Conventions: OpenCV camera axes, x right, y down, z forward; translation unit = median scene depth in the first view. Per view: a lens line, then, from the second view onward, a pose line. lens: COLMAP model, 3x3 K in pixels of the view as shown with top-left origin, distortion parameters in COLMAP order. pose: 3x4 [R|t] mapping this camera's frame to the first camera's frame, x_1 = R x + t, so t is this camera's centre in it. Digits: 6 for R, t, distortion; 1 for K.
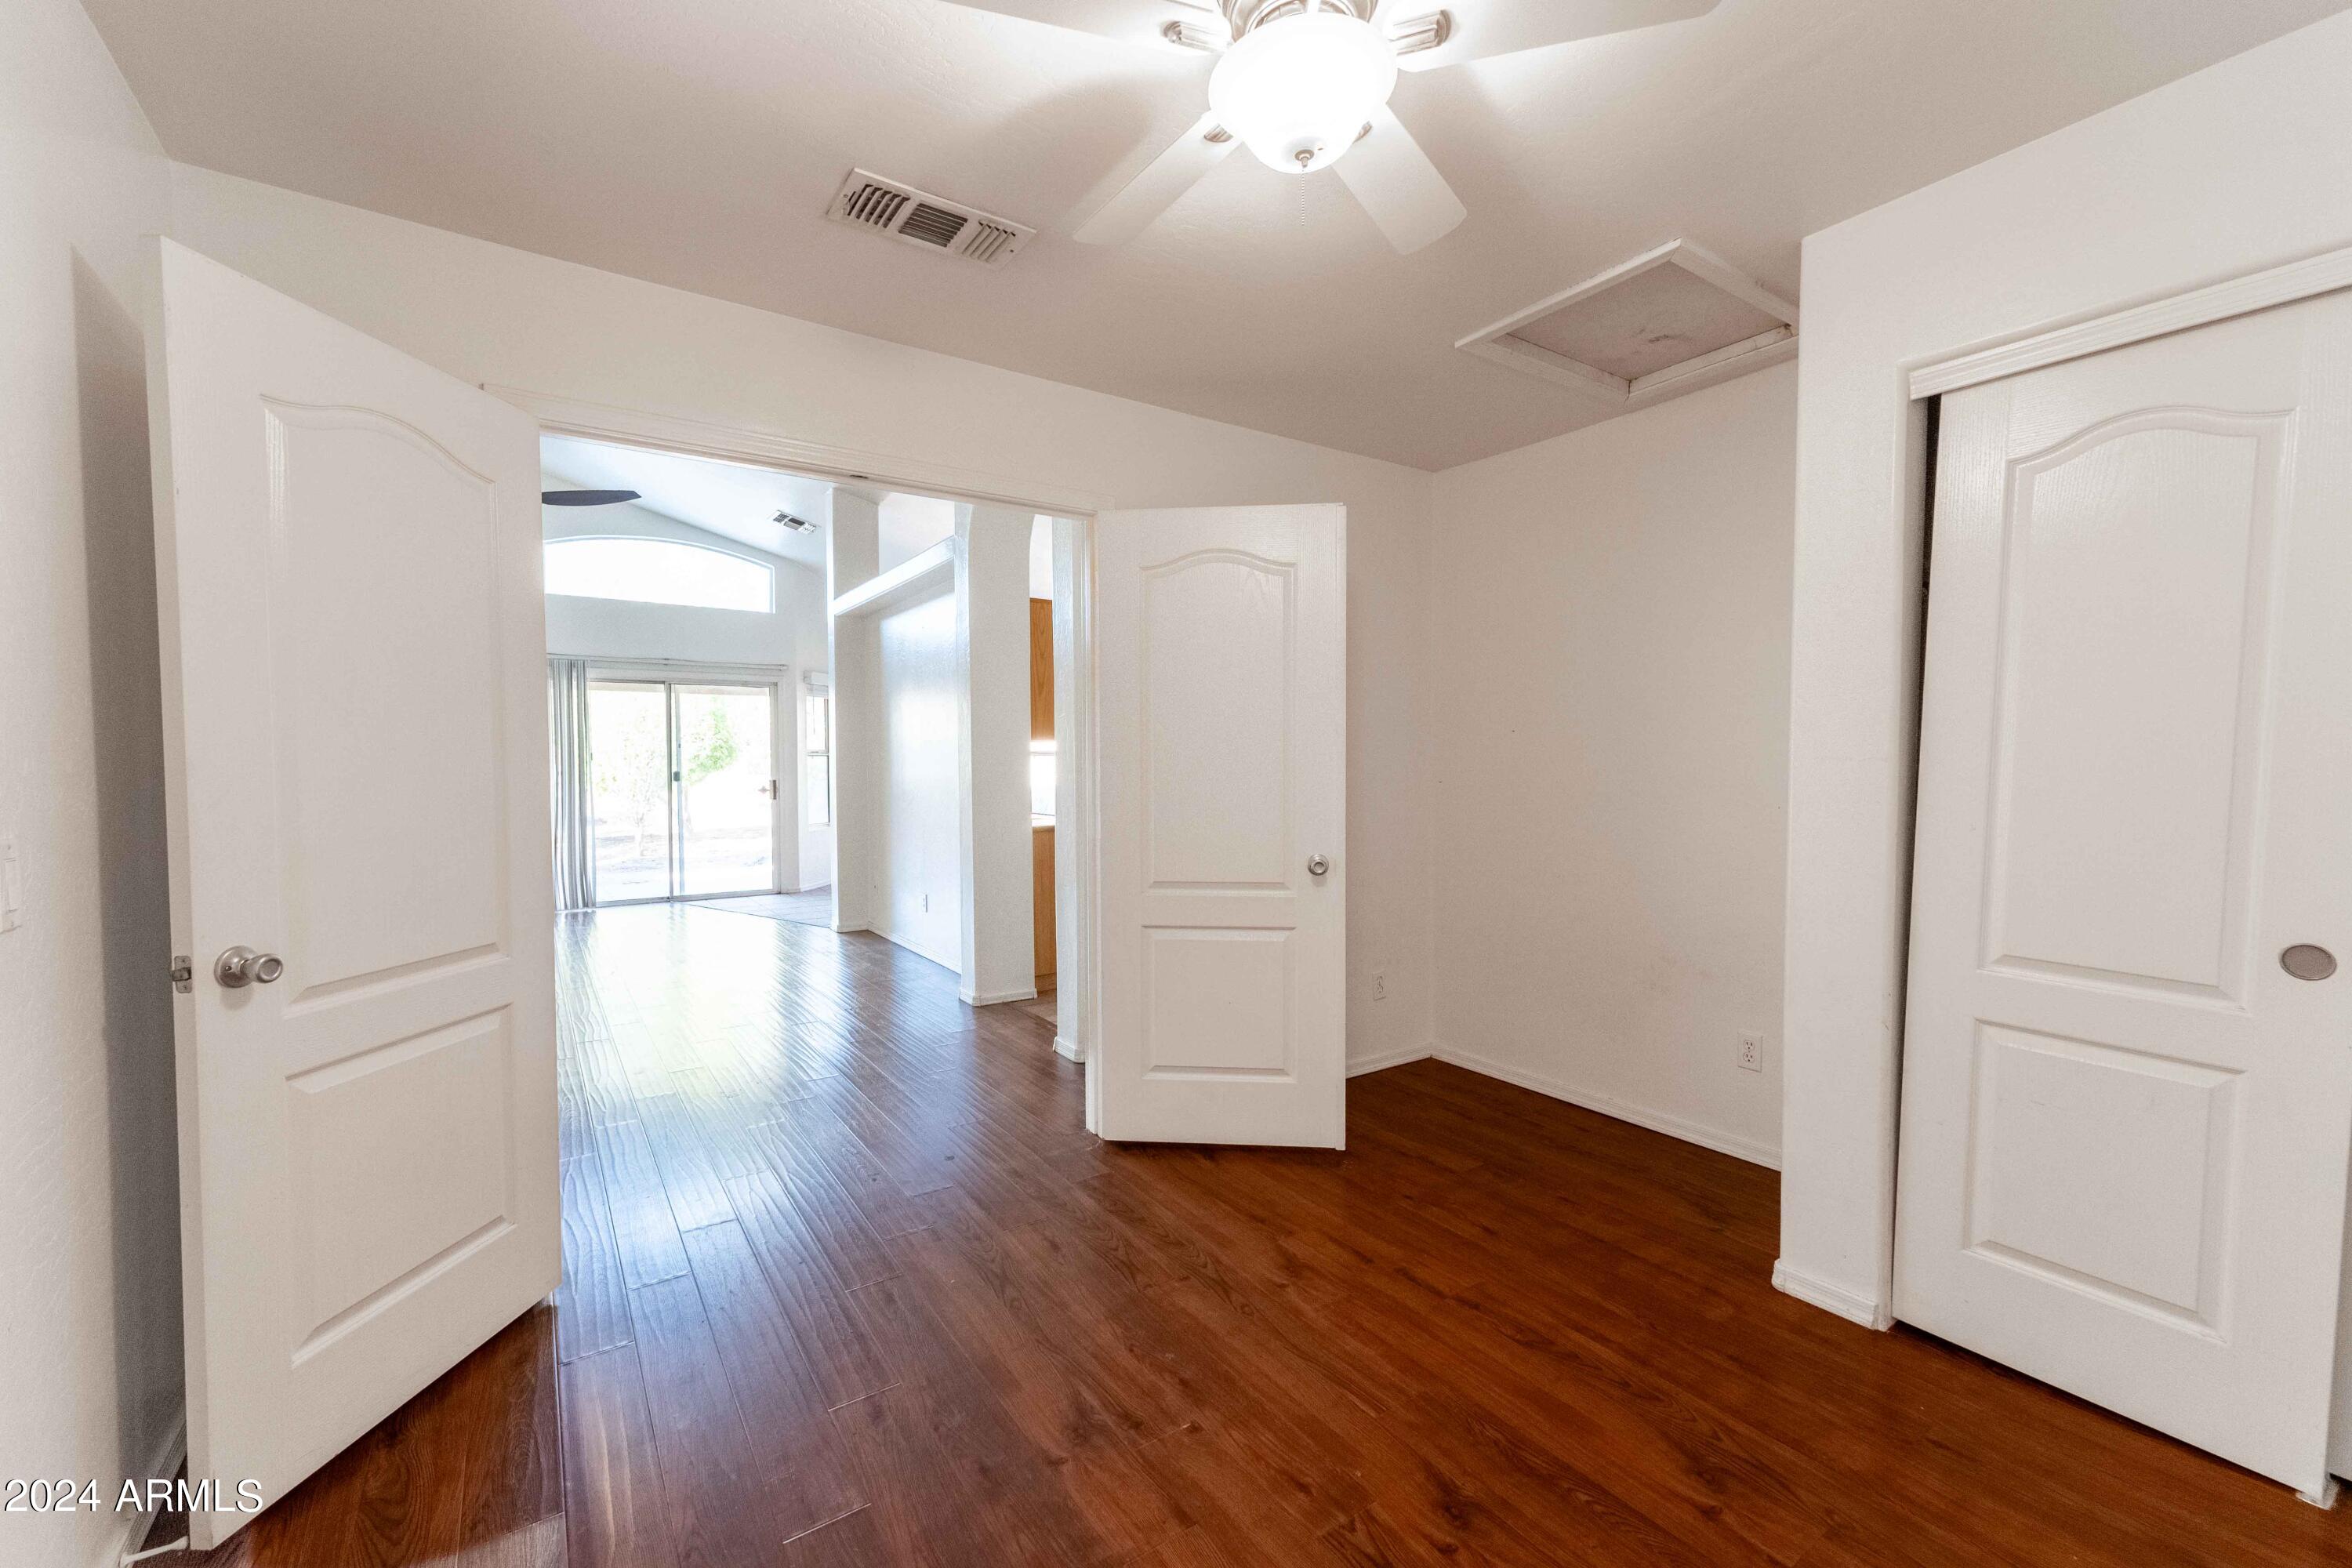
lens RADIAL K [[946.0, 0, 1184.3], [0, 946.0, 788.0], [0, 0, 1]] dist [-0.000159, -0.000570]
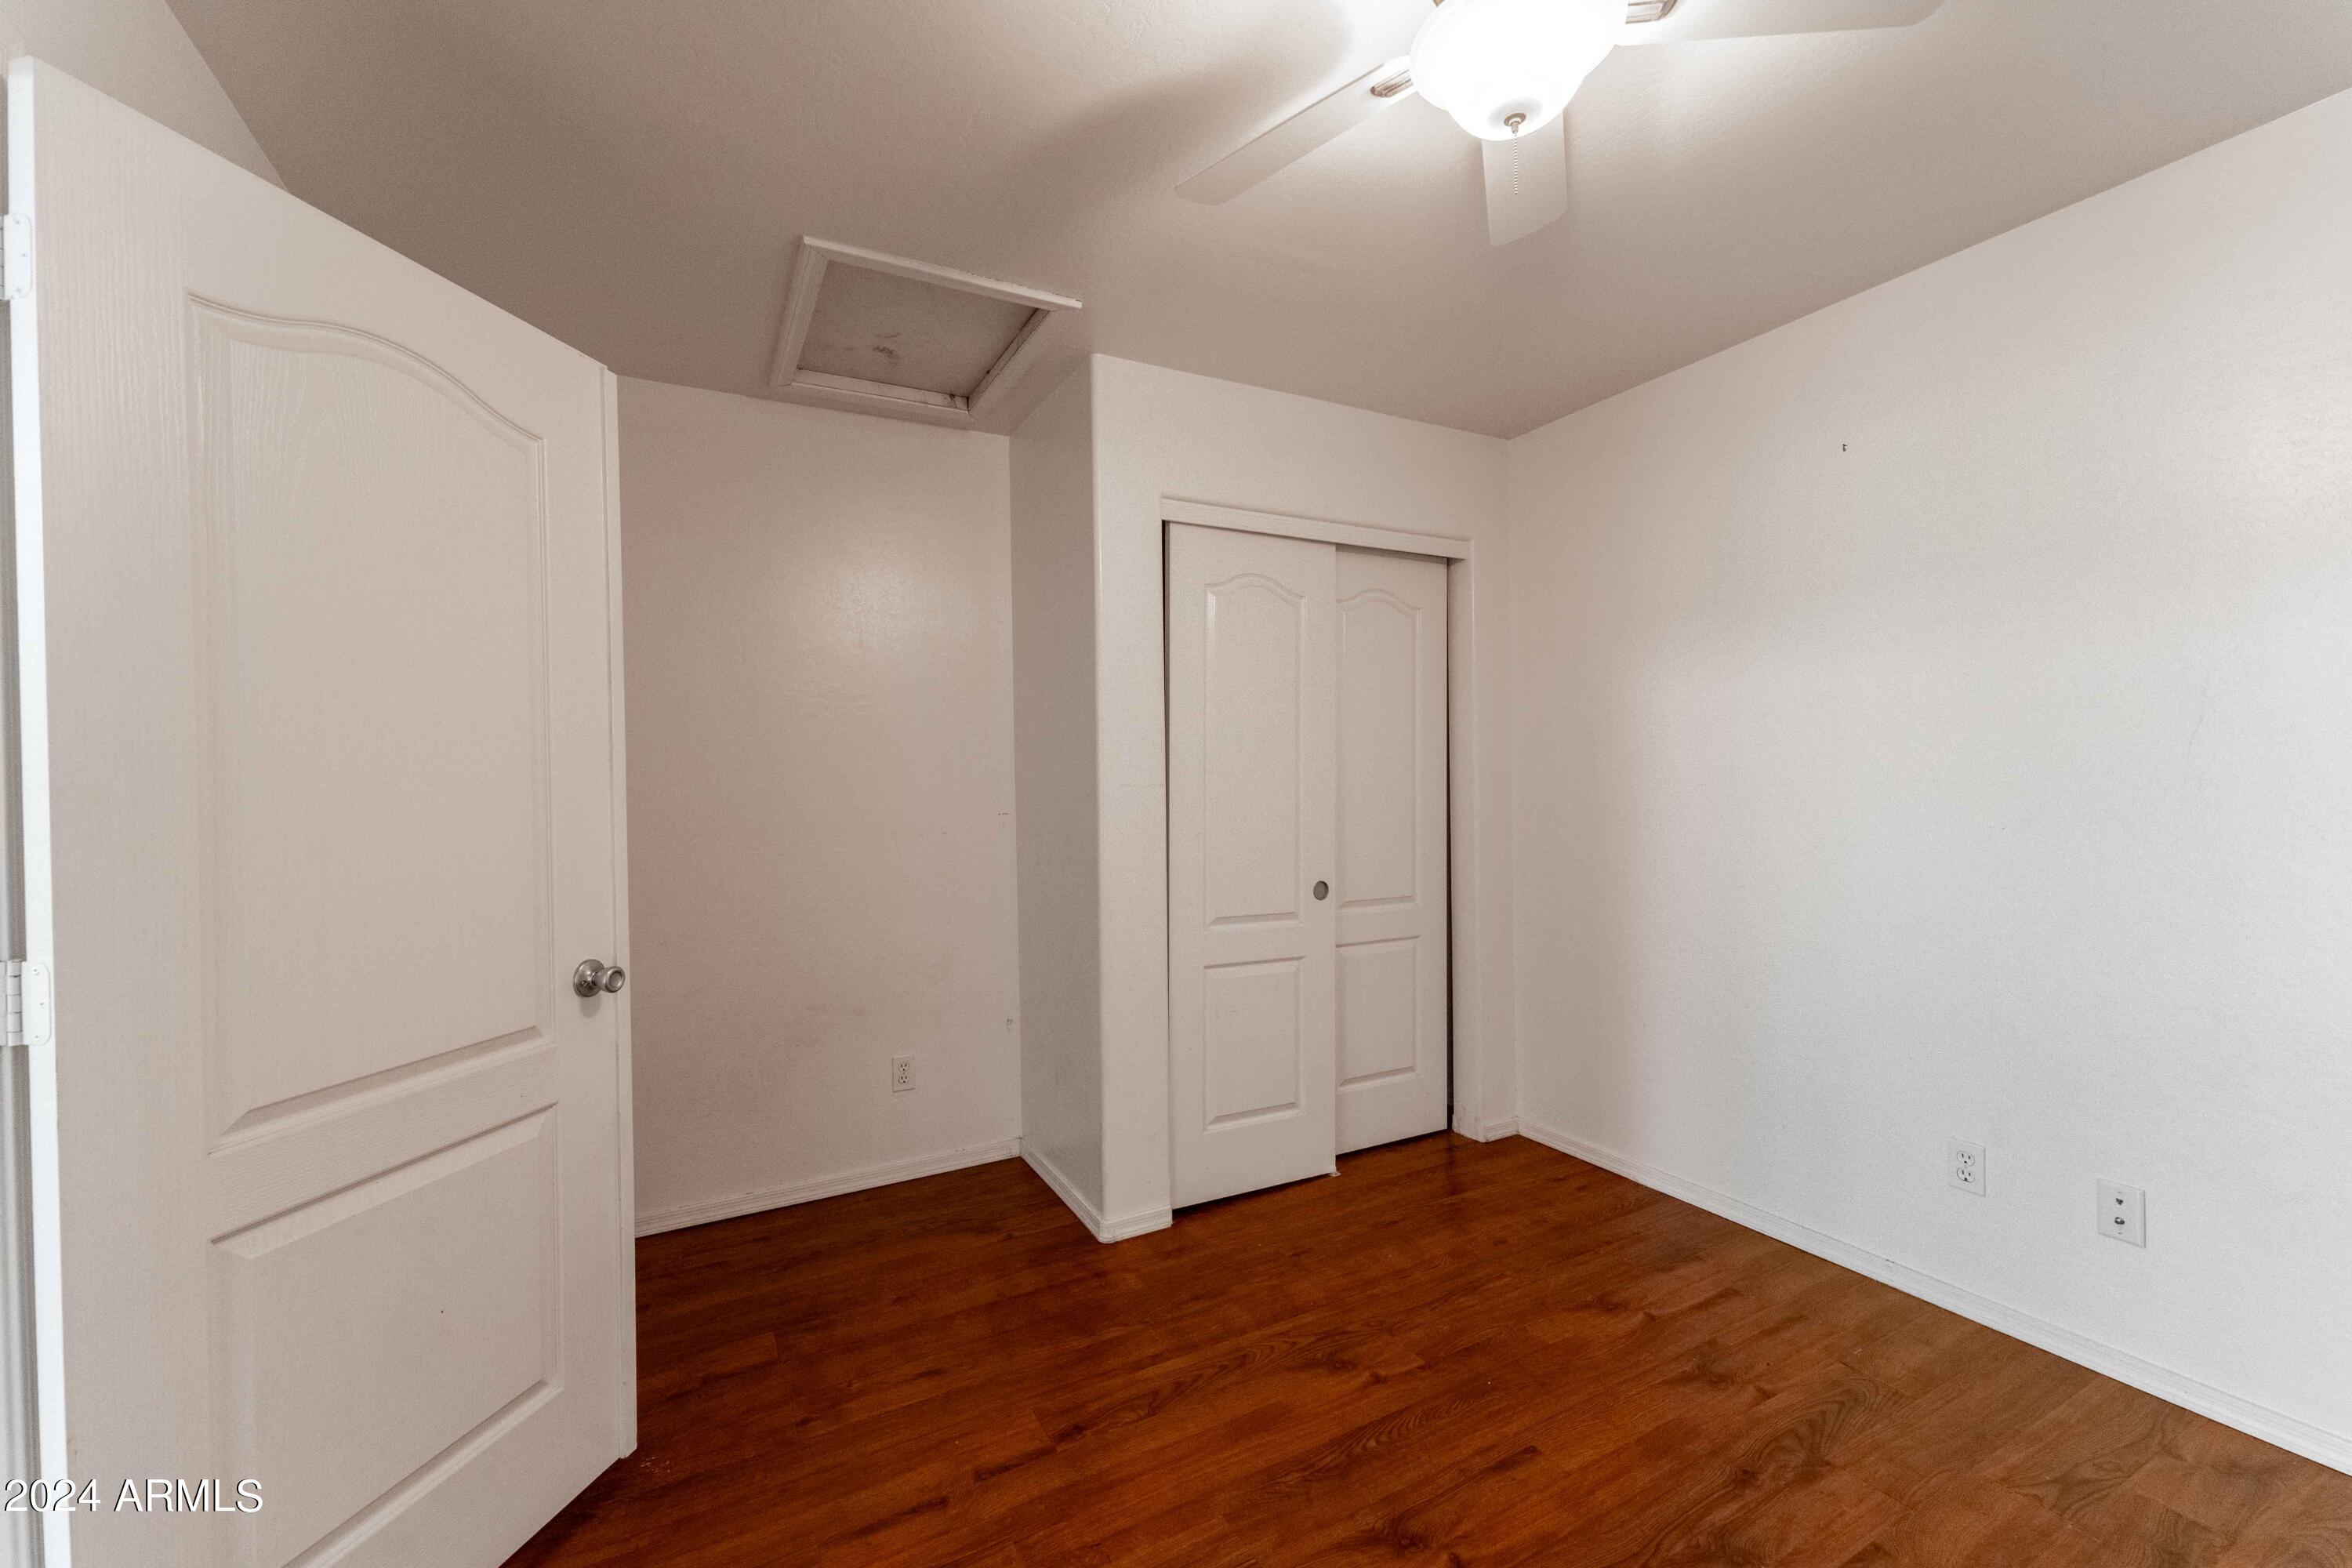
lens RADIAL K [[929.3, 0, 1174.2], [0, 929.3, 788.2], [0, 0, 1]] dist [0.002464, 0.000390]
pose [[0.116854, -0.004018, 0.993141, -0.520459], [0.045213, 0.998977, -0.001279, -0.023429], [-0.992119, 0.045053, 0.116916, 0.803823]]
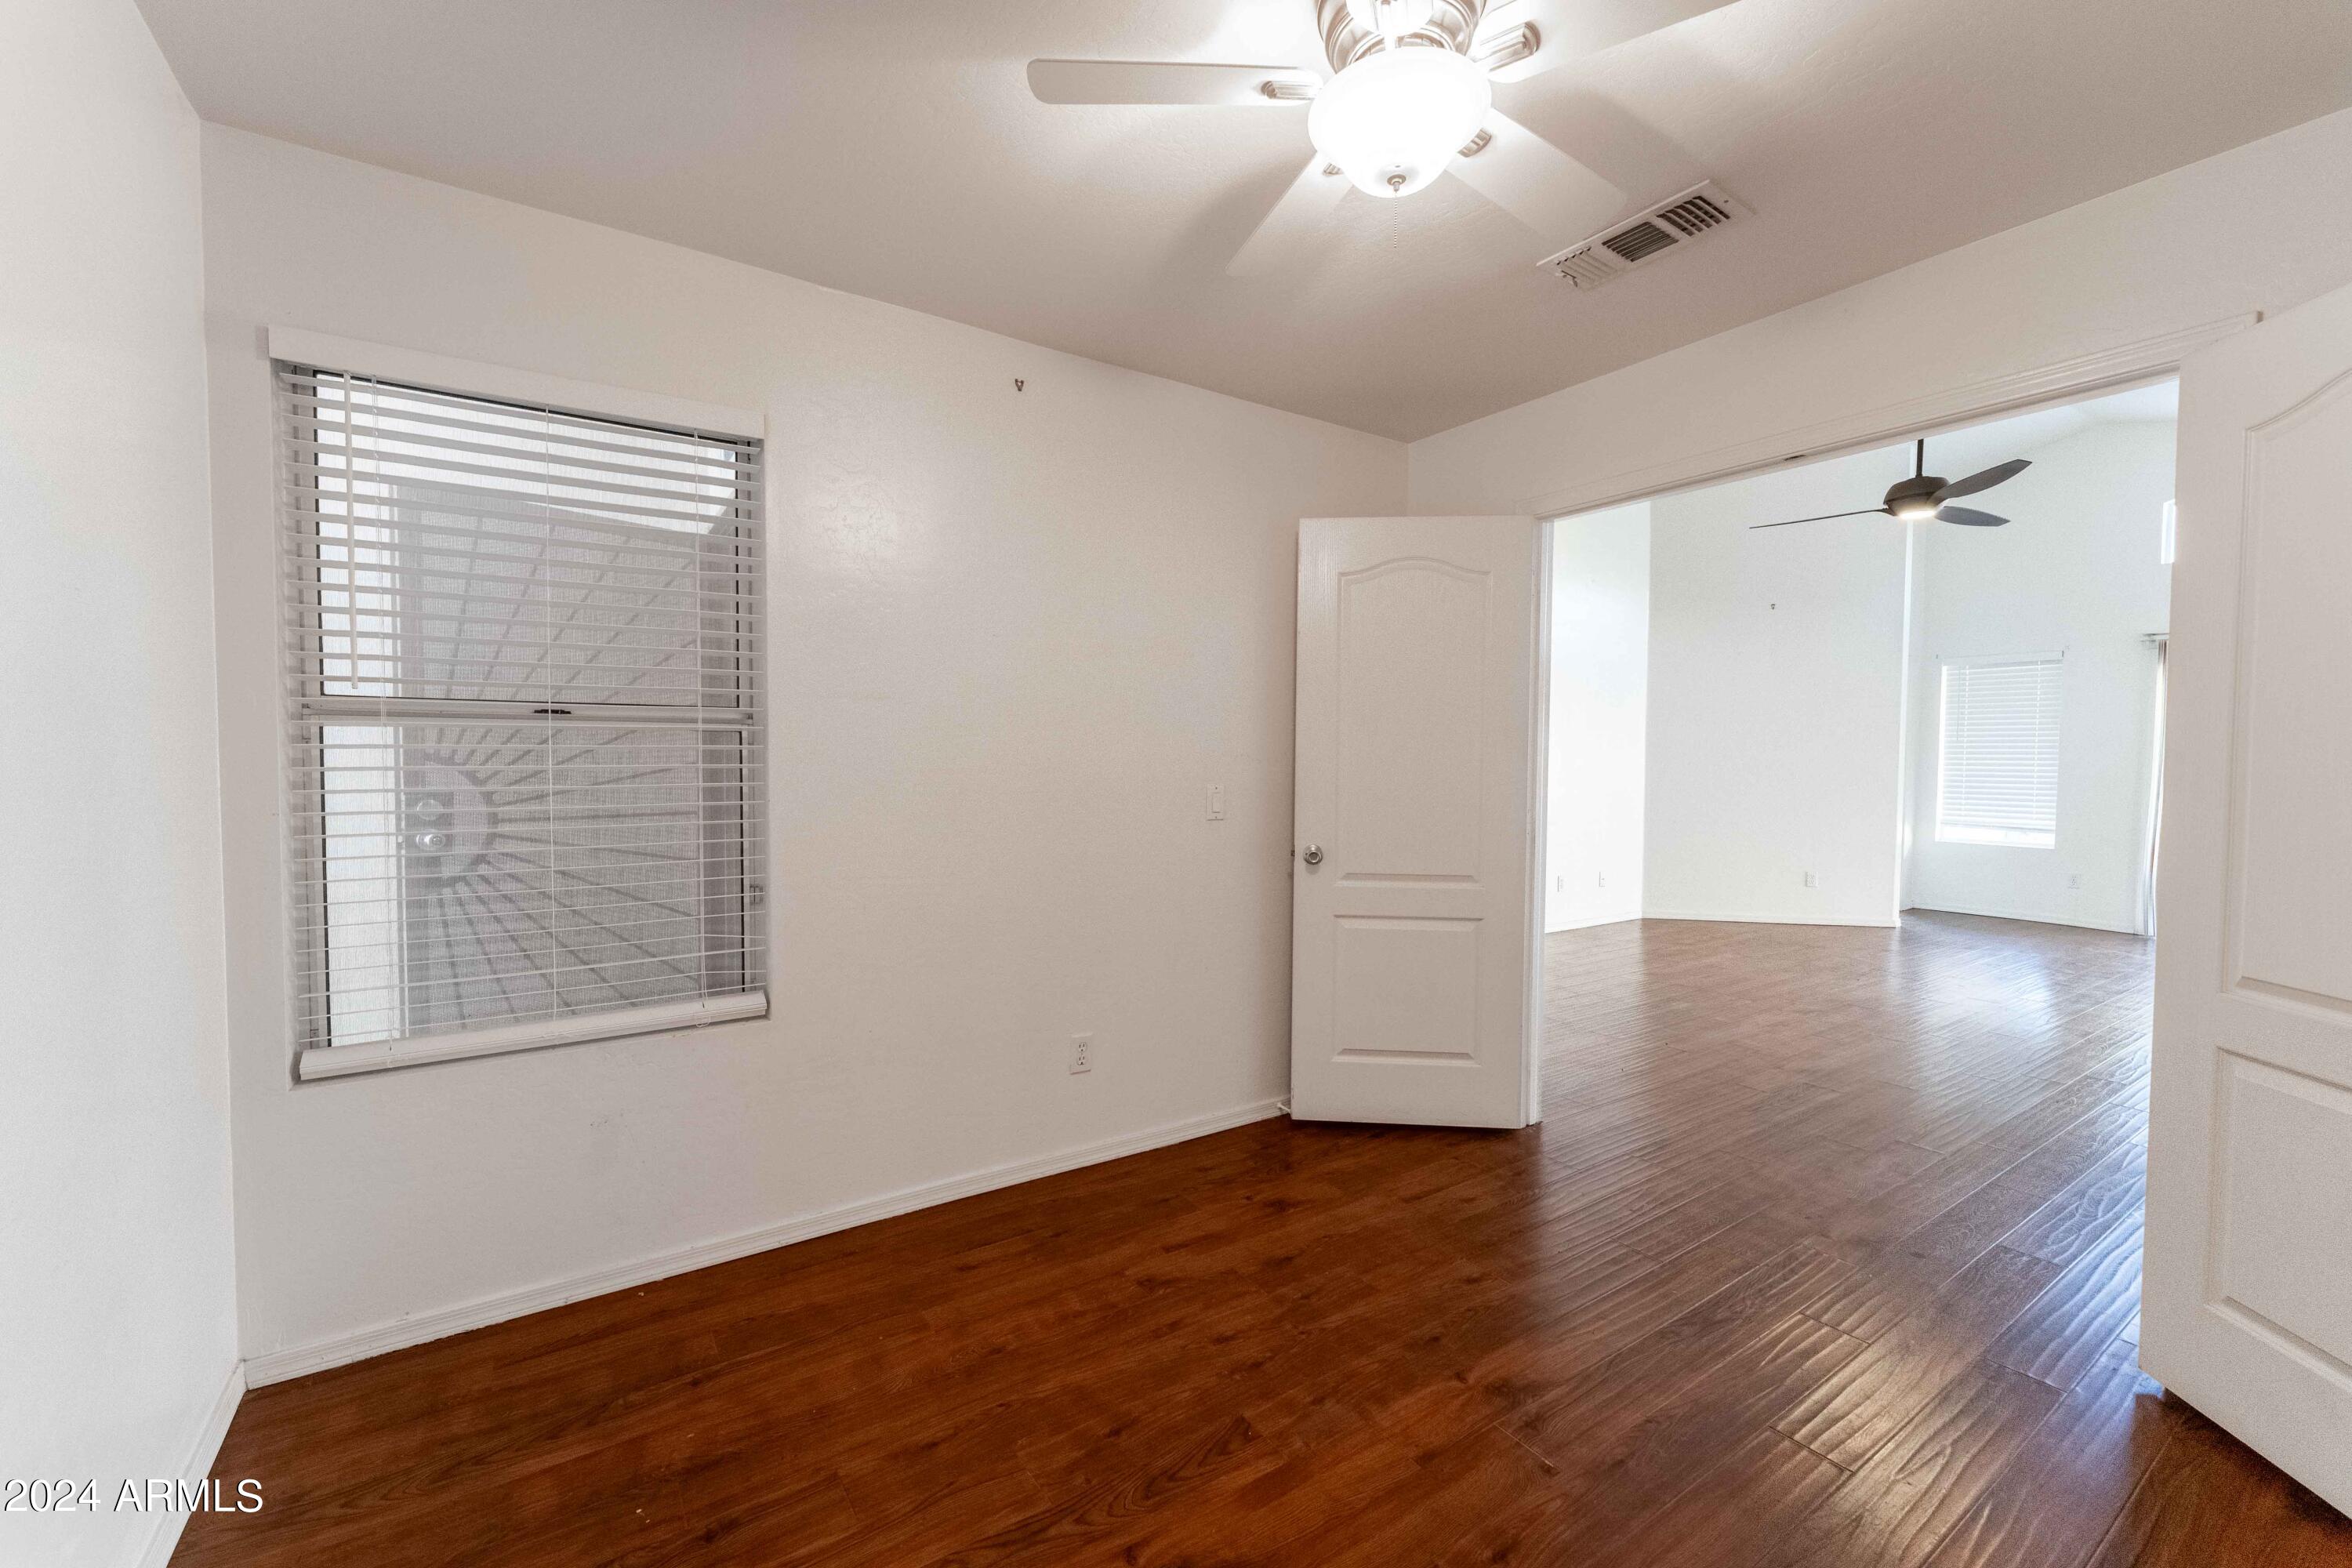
lens RADIAL K [[946.0, 0, 1184.3], [0, 946.0, 788.0], [0, 0, 1]] dist [-0.000159, -0.000570]
pose [[-0.019449, 0.035582, -0.999177, 0.770342], [-0.033428, 0.998785, 0.036219, -0.017634], [0.999252, 0.034105, -0.018236, 0.523953]]
